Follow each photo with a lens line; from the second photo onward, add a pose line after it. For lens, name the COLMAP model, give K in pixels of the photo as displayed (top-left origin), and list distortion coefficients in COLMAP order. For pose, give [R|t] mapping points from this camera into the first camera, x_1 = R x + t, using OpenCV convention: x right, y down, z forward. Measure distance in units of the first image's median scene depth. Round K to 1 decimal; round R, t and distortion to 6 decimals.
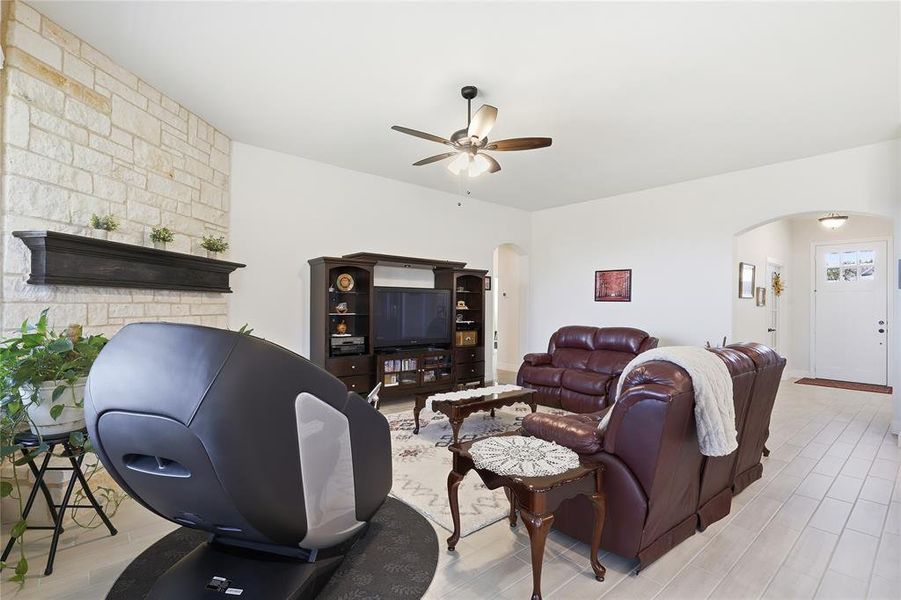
lens RADIAL K [[421.5, 0, 449.5], [0, 421.5, 301.8], [0, 0, 1]] dist [-0.001844, -0.000195]
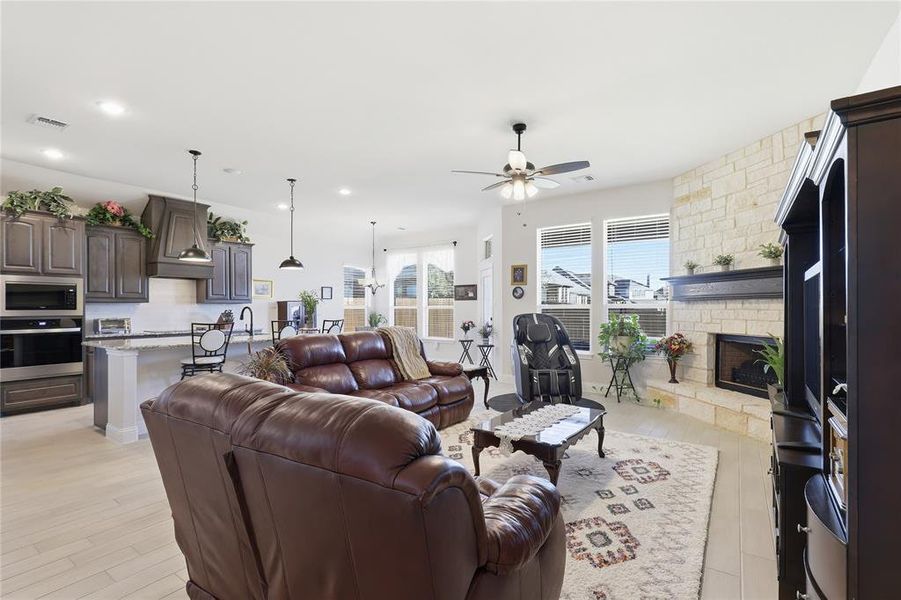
lens RADIAL K [[412.2, 0, 450.8], [0, 412.2, 305.6], [0, 0, 1]] dist [-0.000283, -0.000252]
pose [[-0.966845, -0.012833, -0.255041, 0.348189], [-0.008695, 0.999812, -0.017344, 0.014461], [0.255216, -0.014551, -0.966775, 1.373793]]
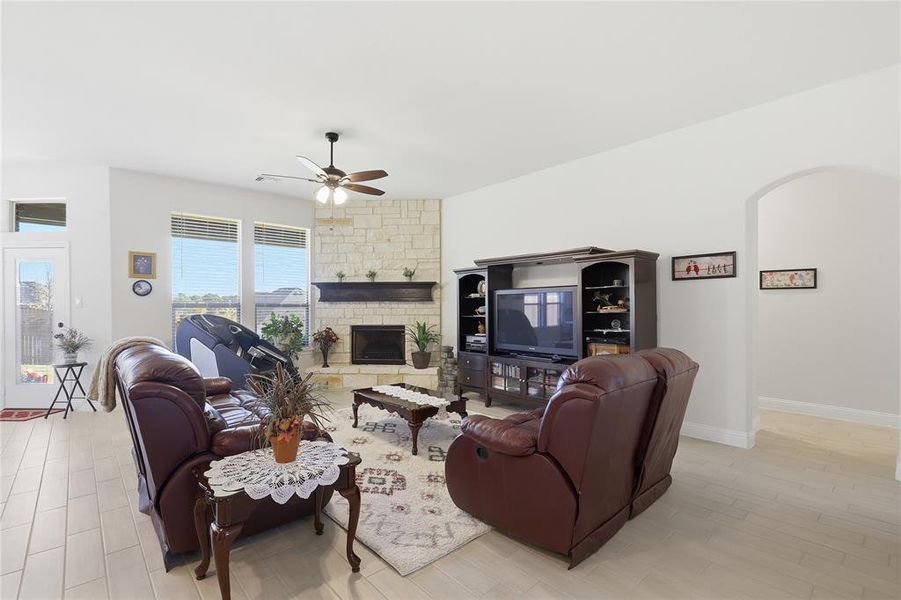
lens RADIAL K [[412.2, 0, 450.8], [0, 412.2, 305.6], [0, 0, 1]] dist [-0.000283, -0.000252]
pose [[0.033738, -0.012694, -0.999350, 0.850102], [0.013522, 0.999834, -0.012243, 0.013495], [0.999339, -0.013100, 0.033904, 0.865581]]
